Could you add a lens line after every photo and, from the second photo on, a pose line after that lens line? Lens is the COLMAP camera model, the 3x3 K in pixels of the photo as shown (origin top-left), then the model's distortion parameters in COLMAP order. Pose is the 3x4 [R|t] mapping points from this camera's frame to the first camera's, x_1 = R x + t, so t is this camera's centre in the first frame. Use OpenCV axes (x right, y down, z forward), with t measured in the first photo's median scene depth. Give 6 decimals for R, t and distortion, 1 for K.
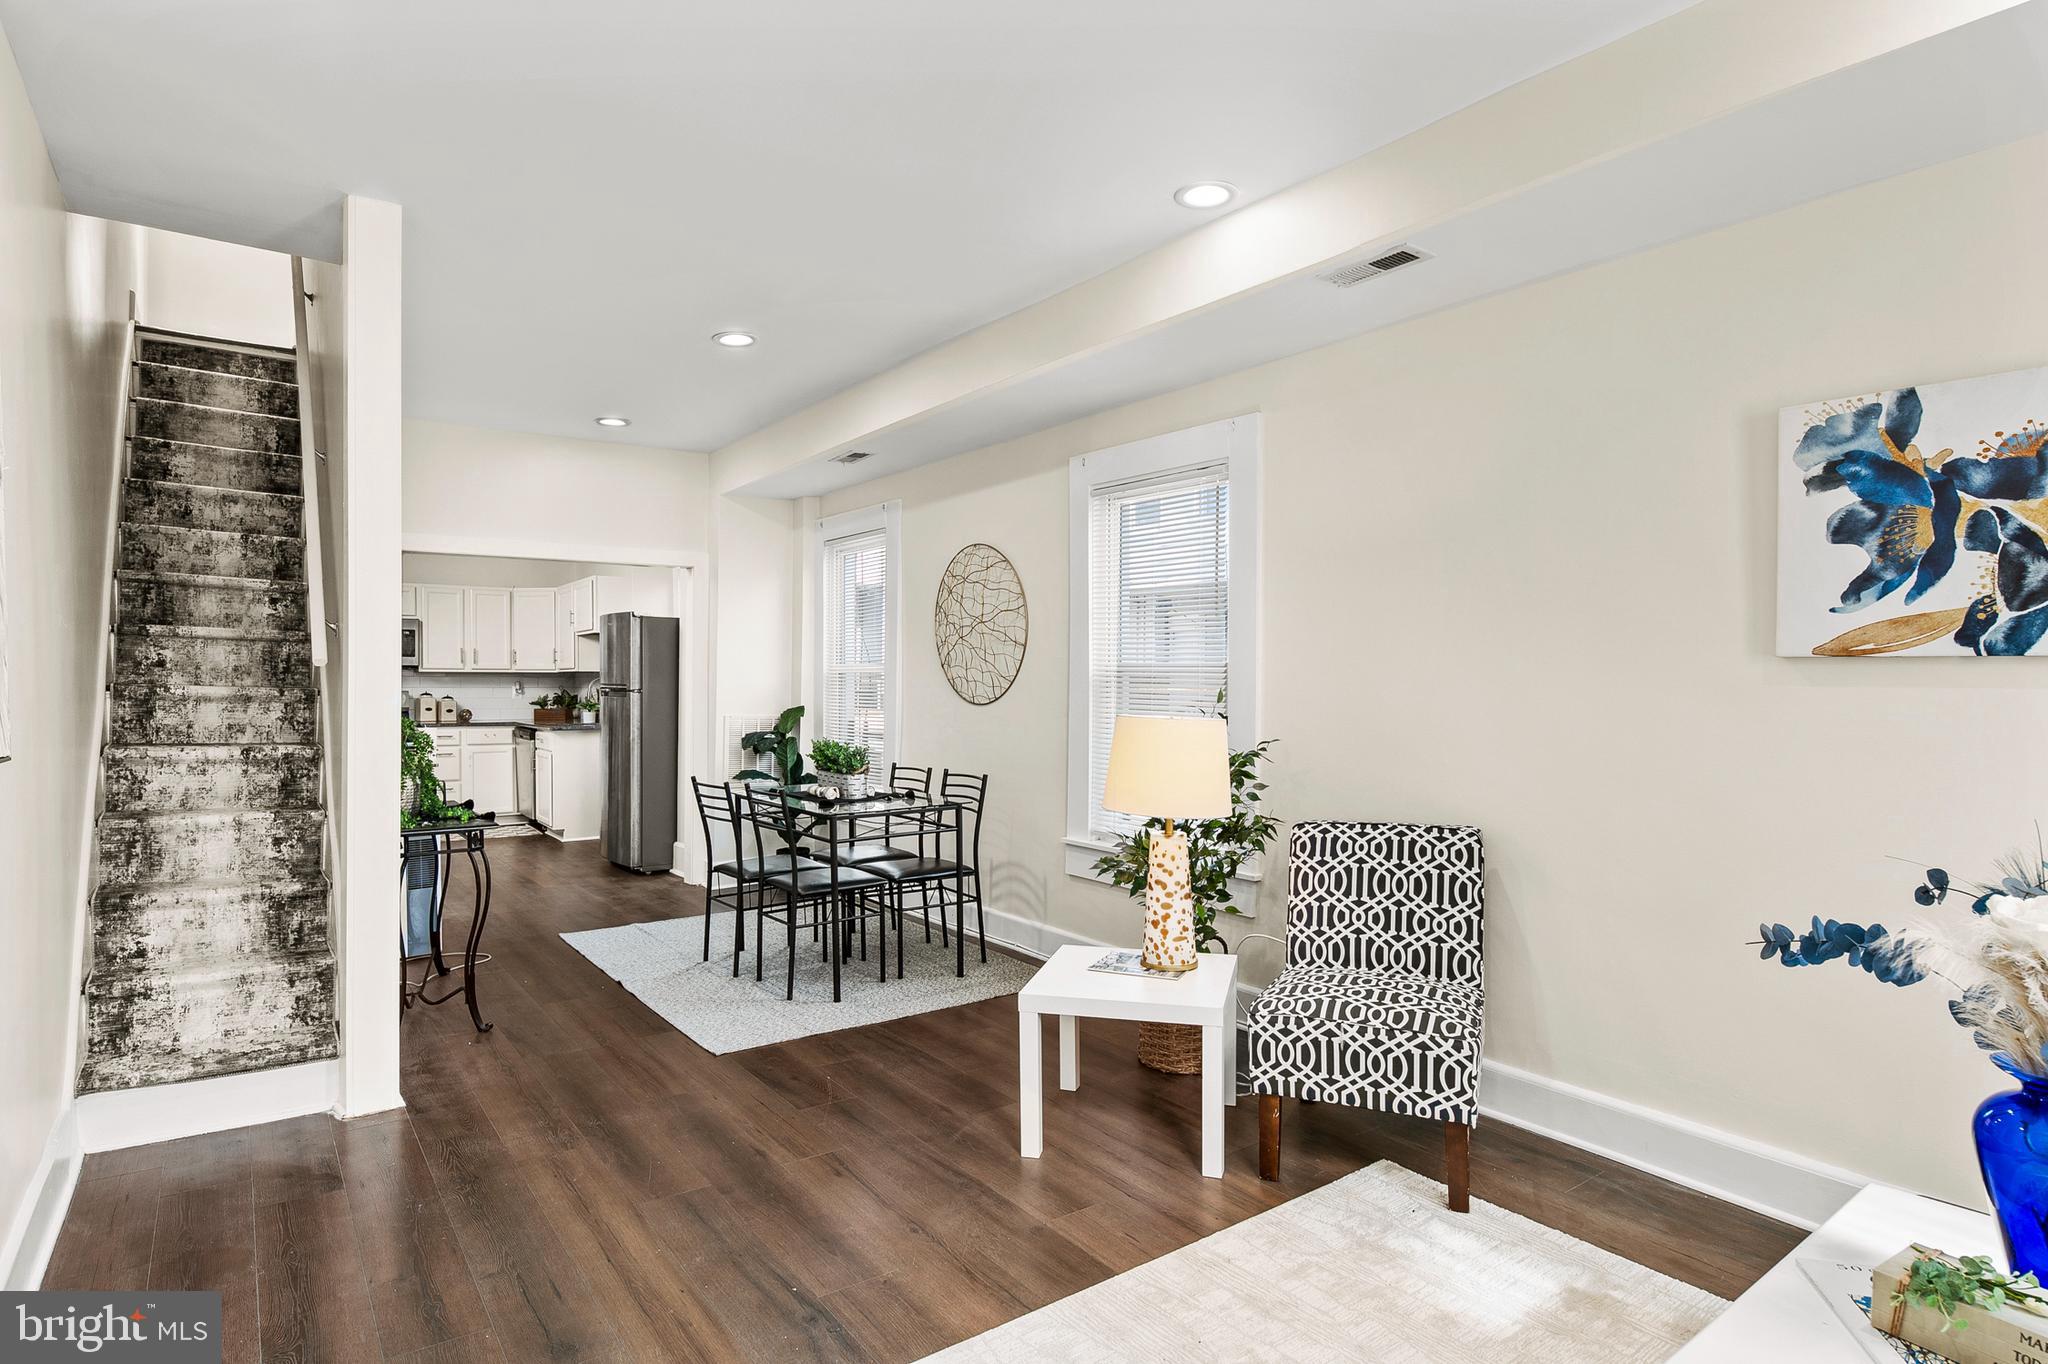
lens RADIAL K [[1083.5, 0, 1013.9], [0, 1083.5, 697.6], [0, 0, 1]] dist [0.000173, -0.000194]
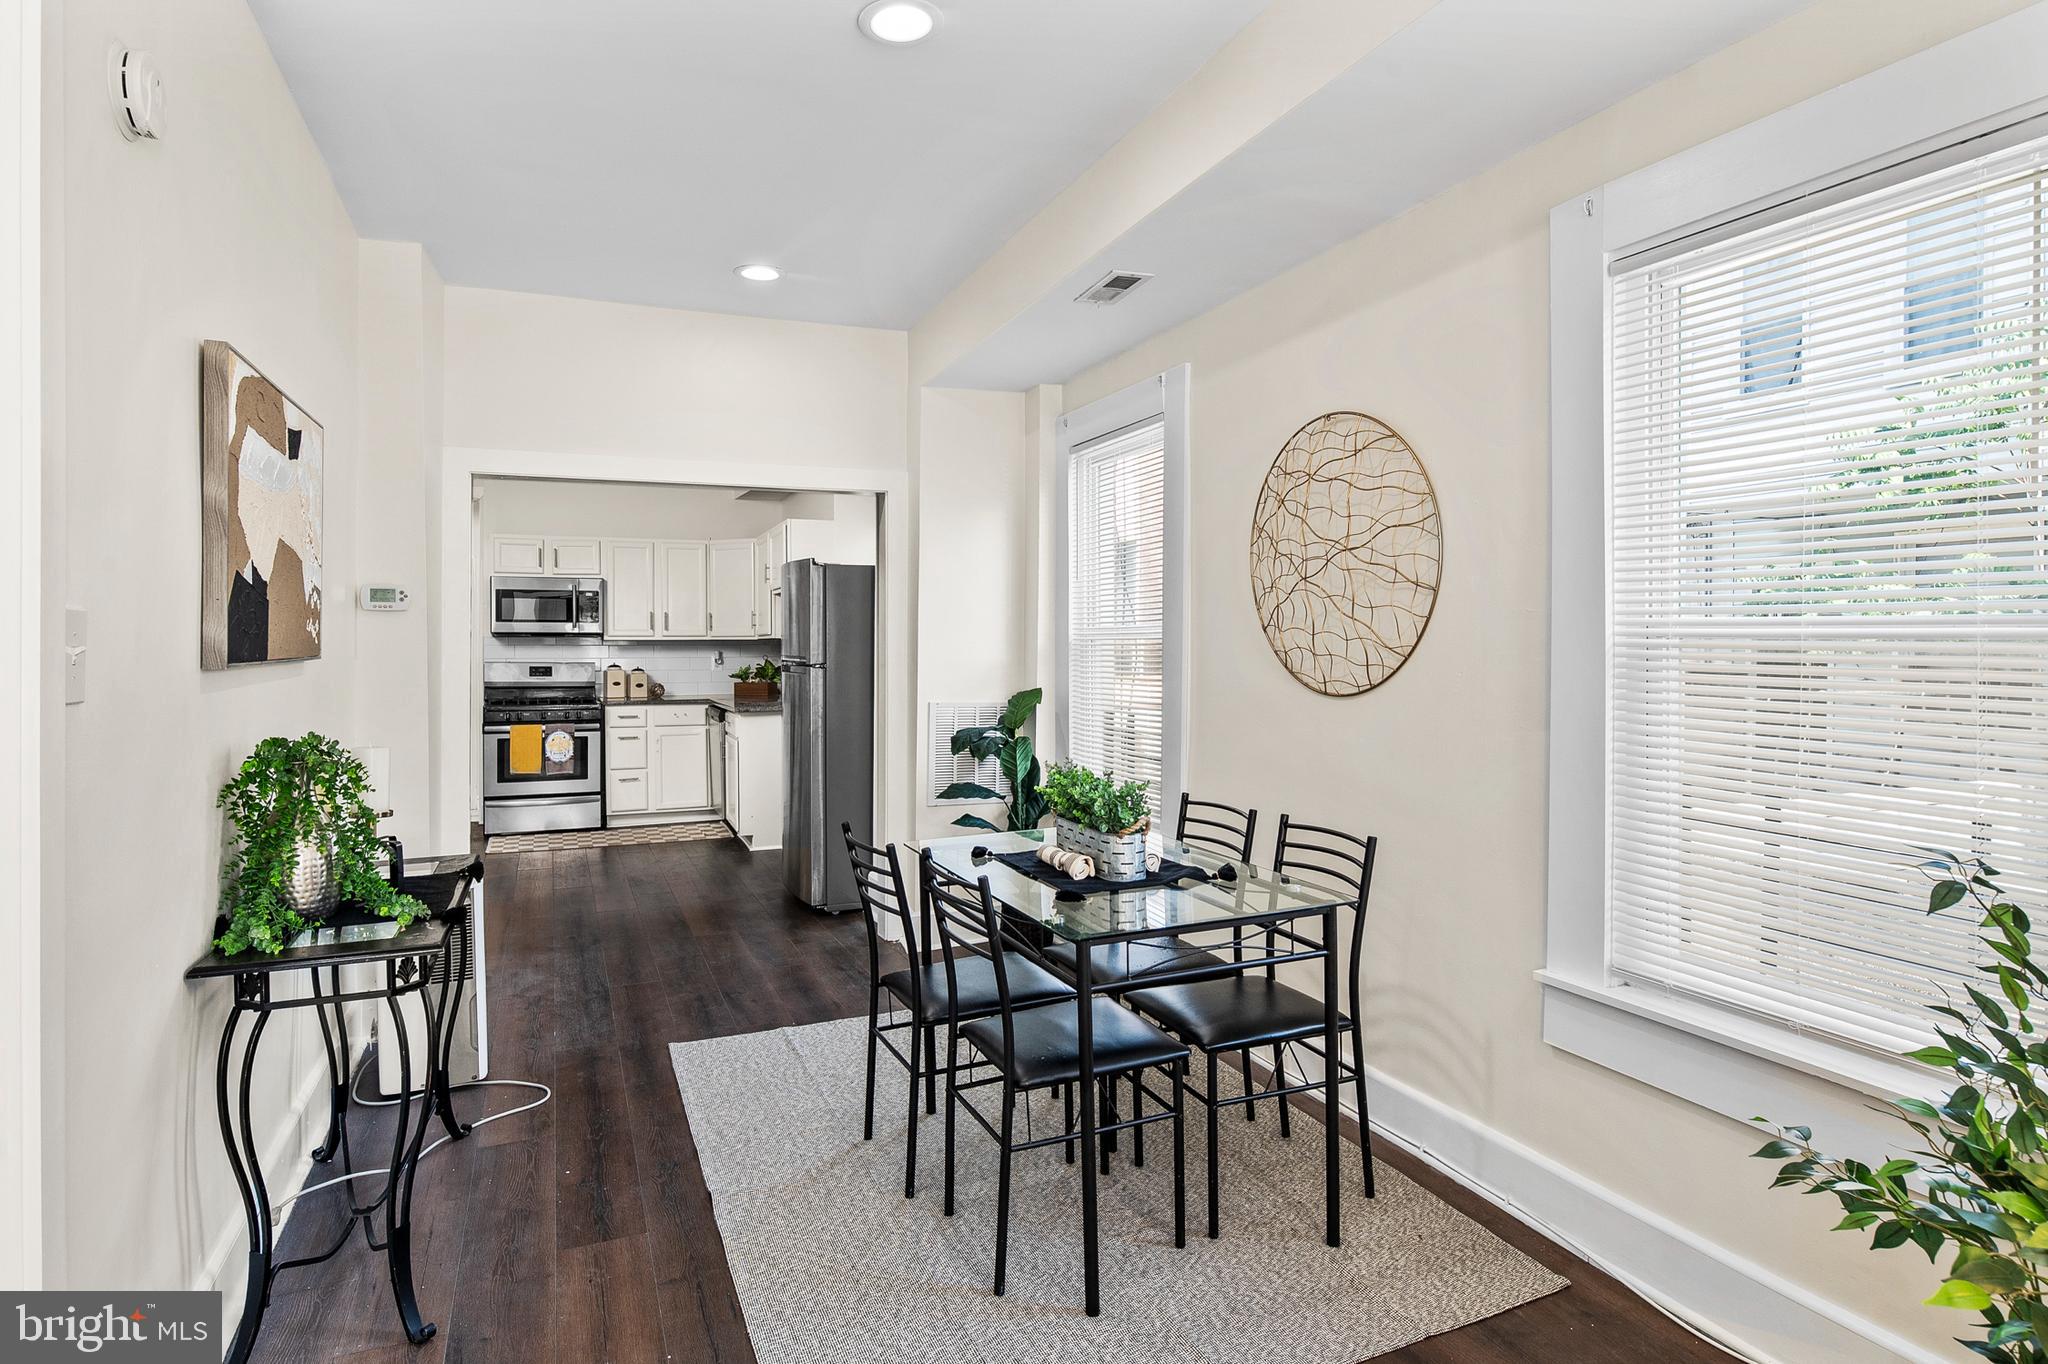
lens RADIAL K [[1079.7, 0, 1015.9], [0, 1079.7, 639.1], [0, 0, 1]] dist [-0.000310, -0.000277]
pose [[0.973974, -0.006182, -0.226577, -0.069785], [0.001899, 0.999816, -0.019114, -0.013277], [0.226653, 0.018186, 0.973806, 0.423231]]
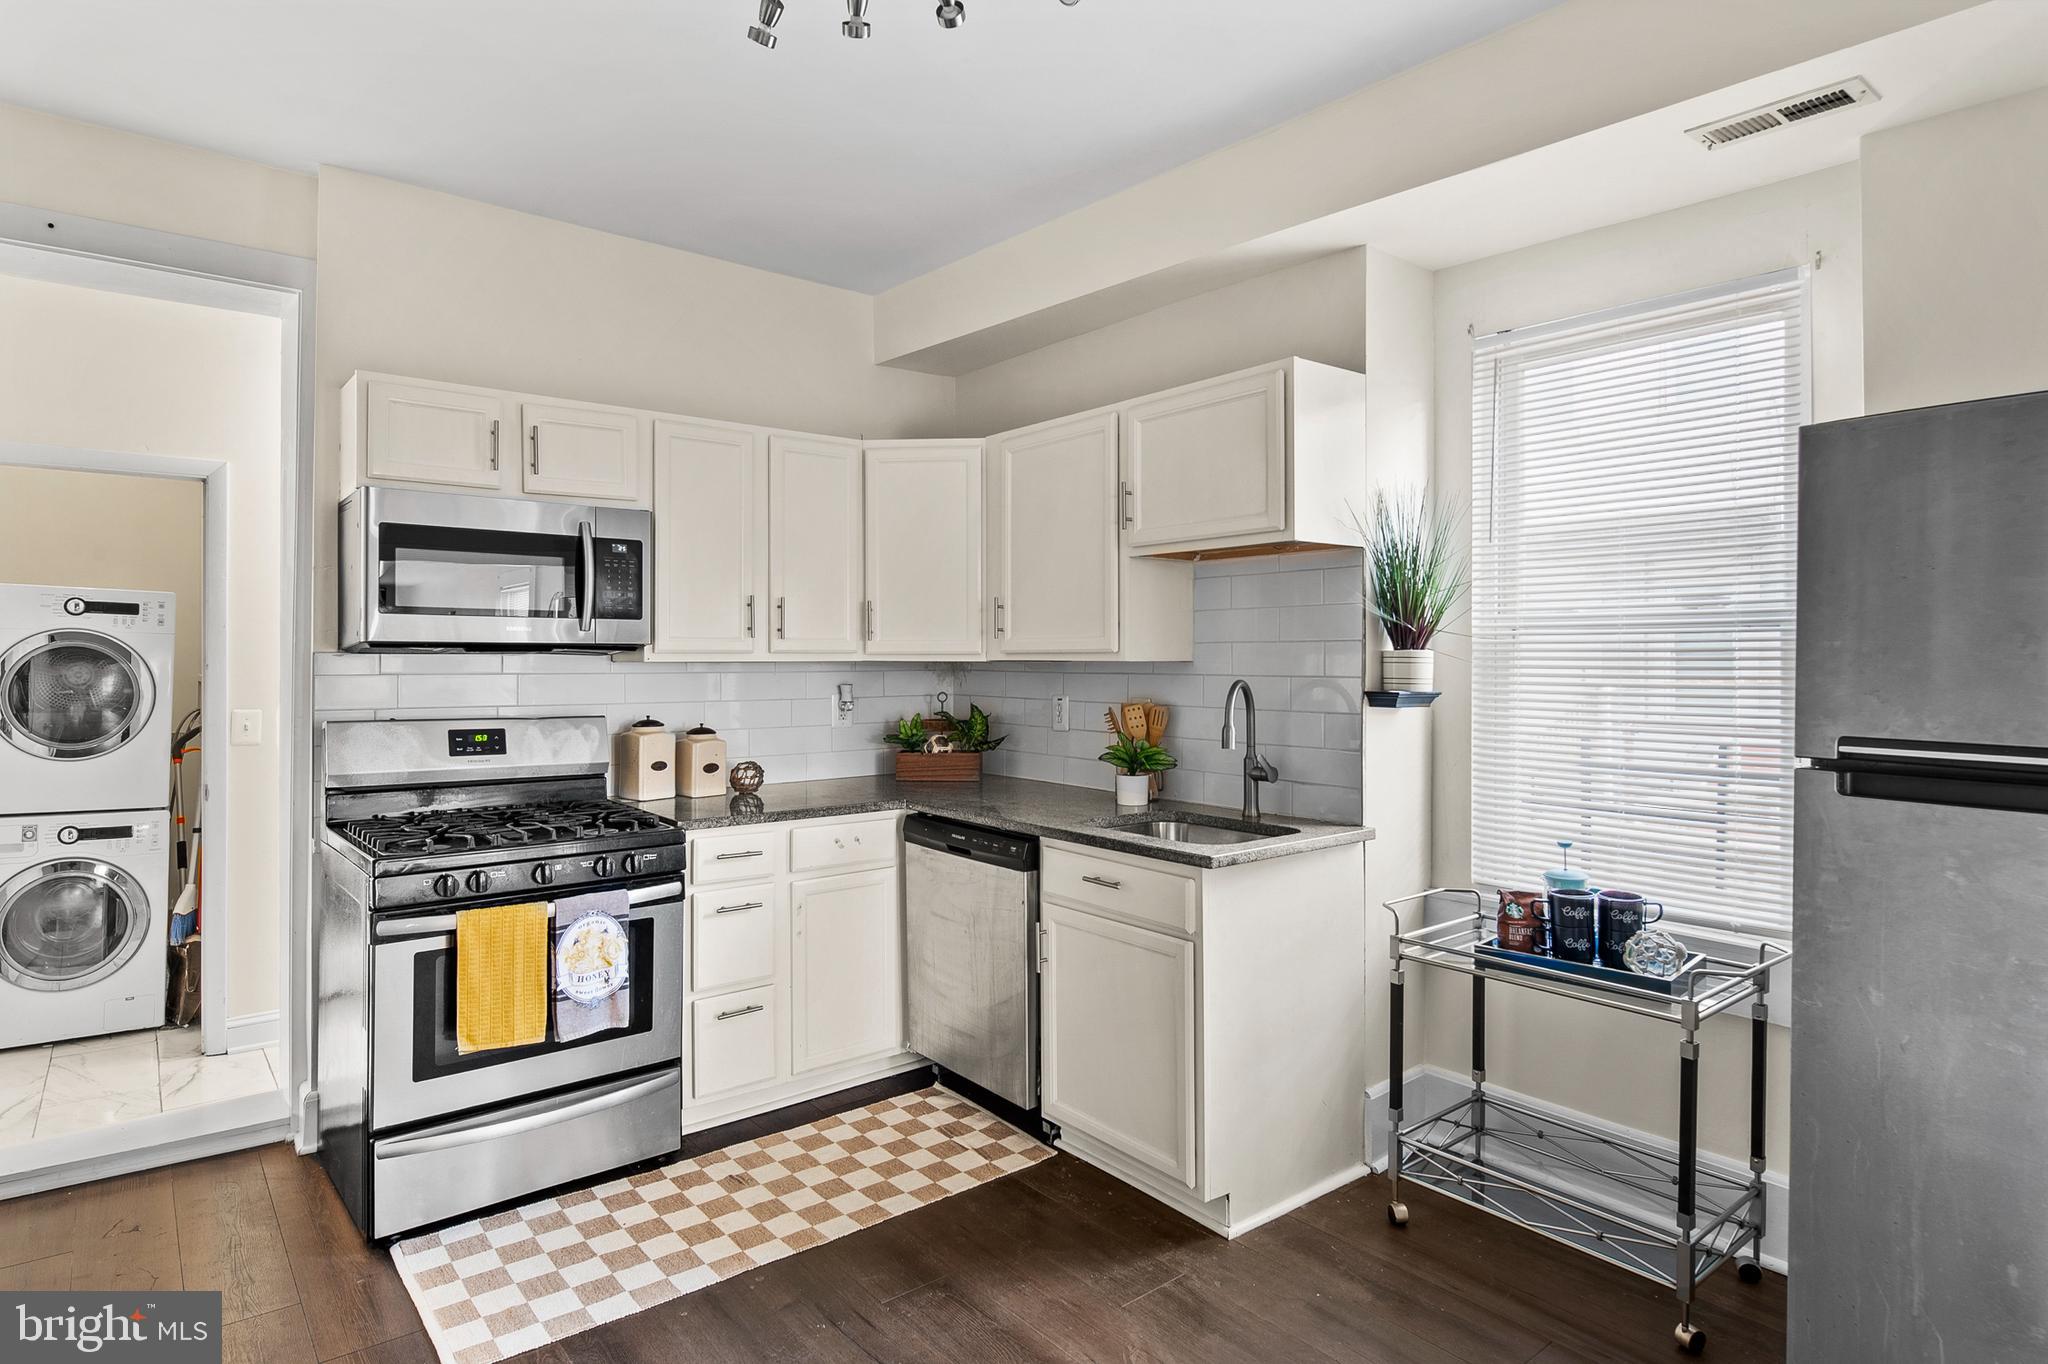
lens RADIAL K [[1116.4, 0, 1017.2], [0, 1116.4, 657.8], [0, 0, 1]] dist [-0.003441, -0.002038]
pose [[0.999015, -0.008070, 0.043631, -0.771525], [0.008910, 0.999778, -0.019104, -0.029049], [-0.043467, 0.019474, 0.998865, 1.107296]]
